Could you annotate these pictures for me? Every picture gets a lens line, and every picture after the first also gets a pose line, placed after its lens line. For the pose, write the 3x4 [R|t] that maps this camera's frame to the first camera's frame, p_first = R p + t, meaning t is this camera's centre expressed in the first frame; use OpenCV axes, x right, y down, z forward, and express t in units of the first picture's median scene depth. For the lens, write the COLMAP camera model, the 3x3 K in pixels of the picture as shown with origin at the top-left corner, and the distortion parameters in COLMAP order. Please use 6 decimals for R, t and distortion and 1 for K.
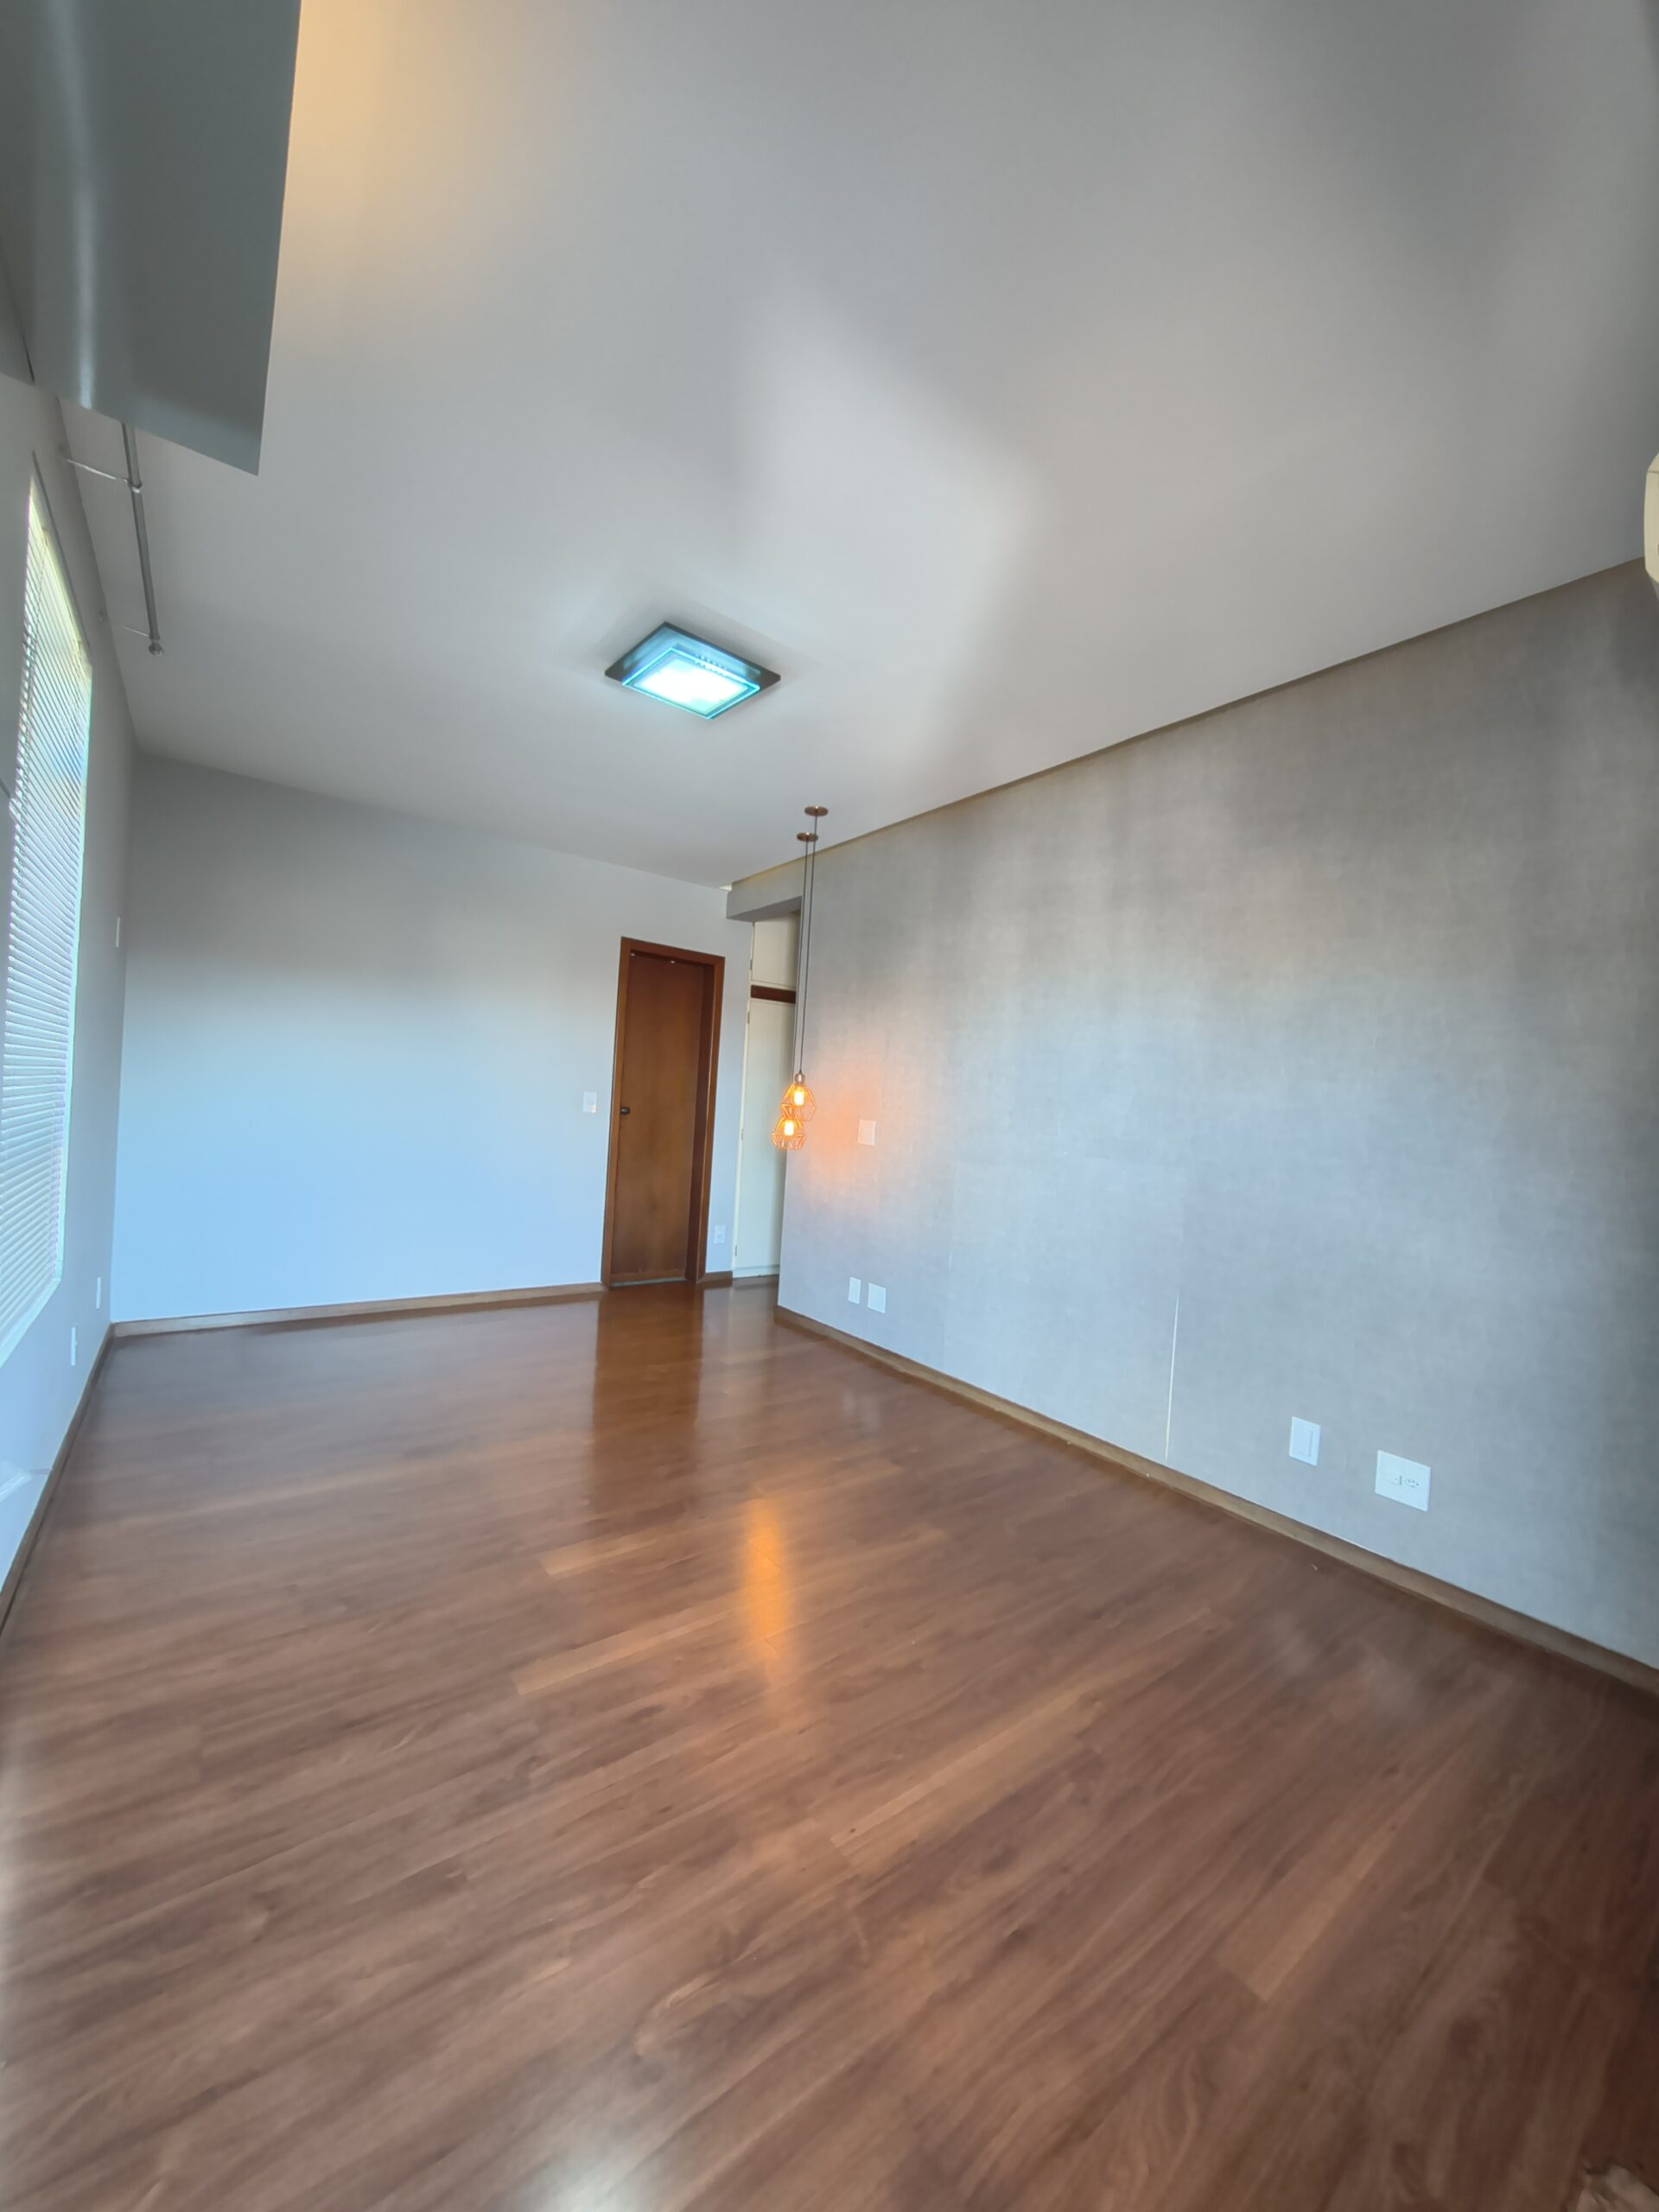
lens RADIAL K [[818.4, 0, 831.4], [0, 818.4, 1113.2], [0, 0, 1]] dist [-0.003428, 0.000608]
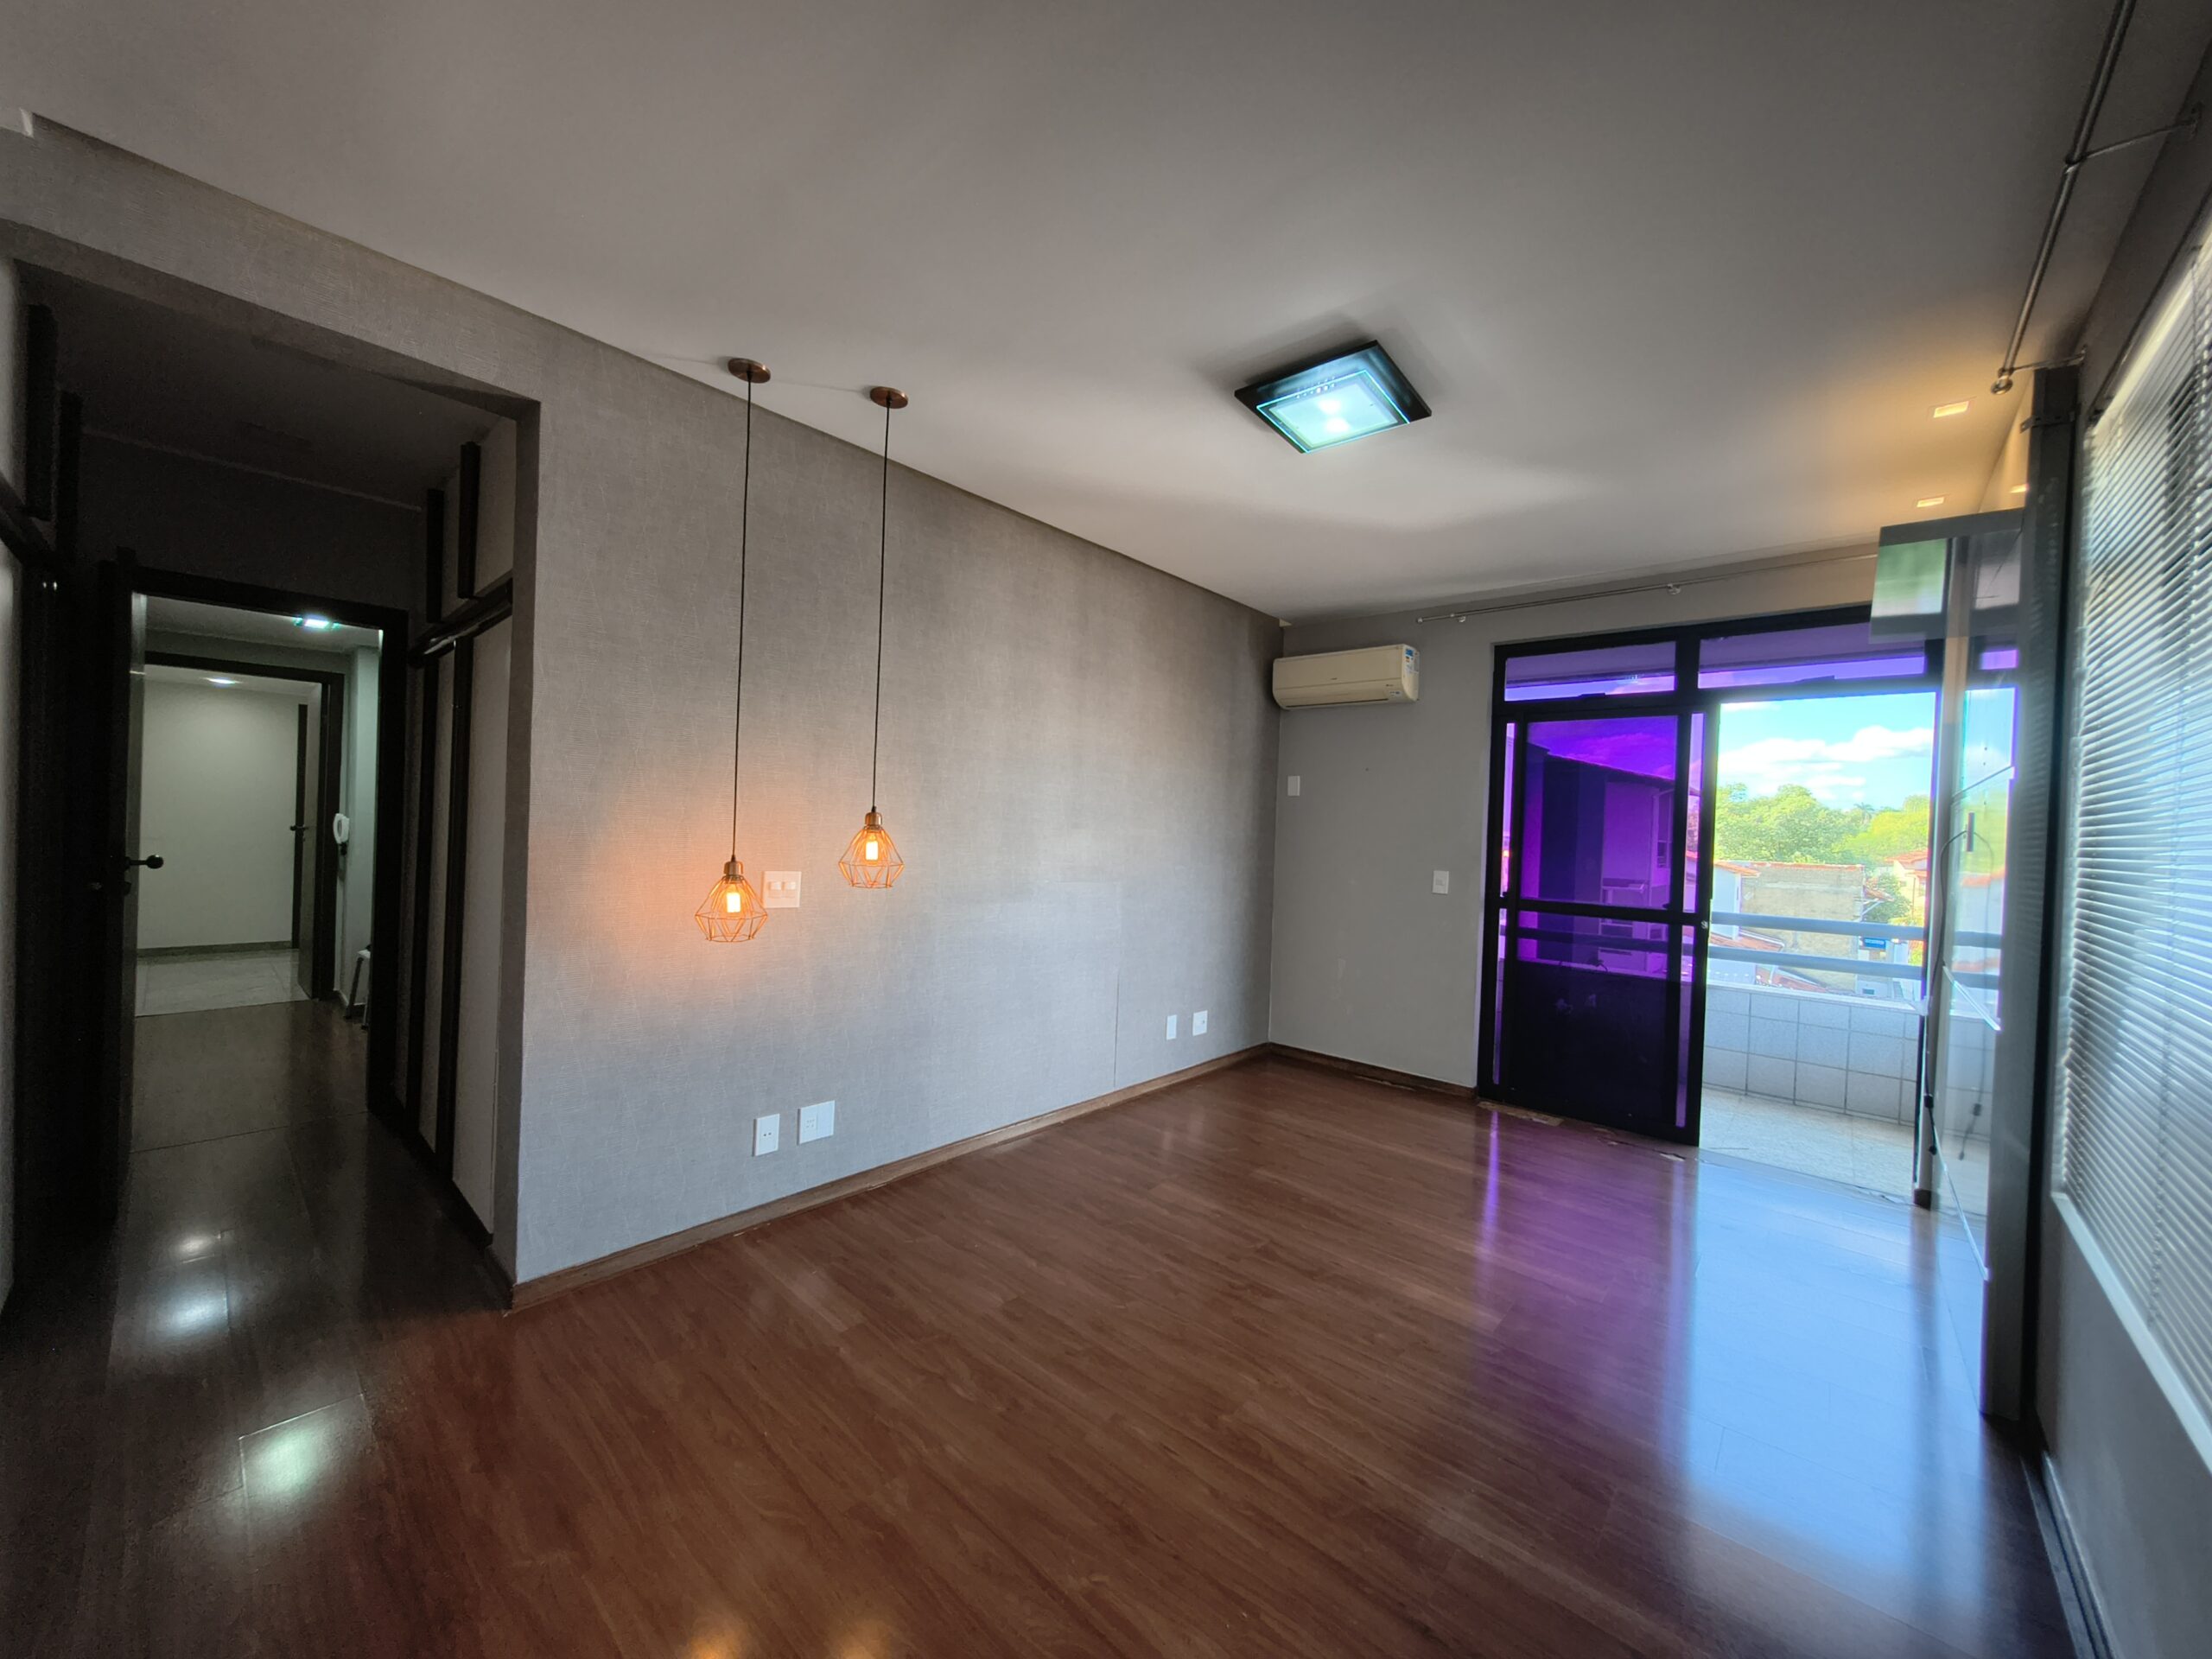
lens RADIAL K [[818.4, 0, 1110.4], [0, 818.4, 828.3], [0, 0, 1]] dist [-0.003428, 0.000608]
pose [[-0.183931, -0.071325, 0.980348, -0.943500], [-0.043911, 0.996964, 0.064295, -0.115153], [-0.981958, -0.031222, -0.186505, 1.273555]]
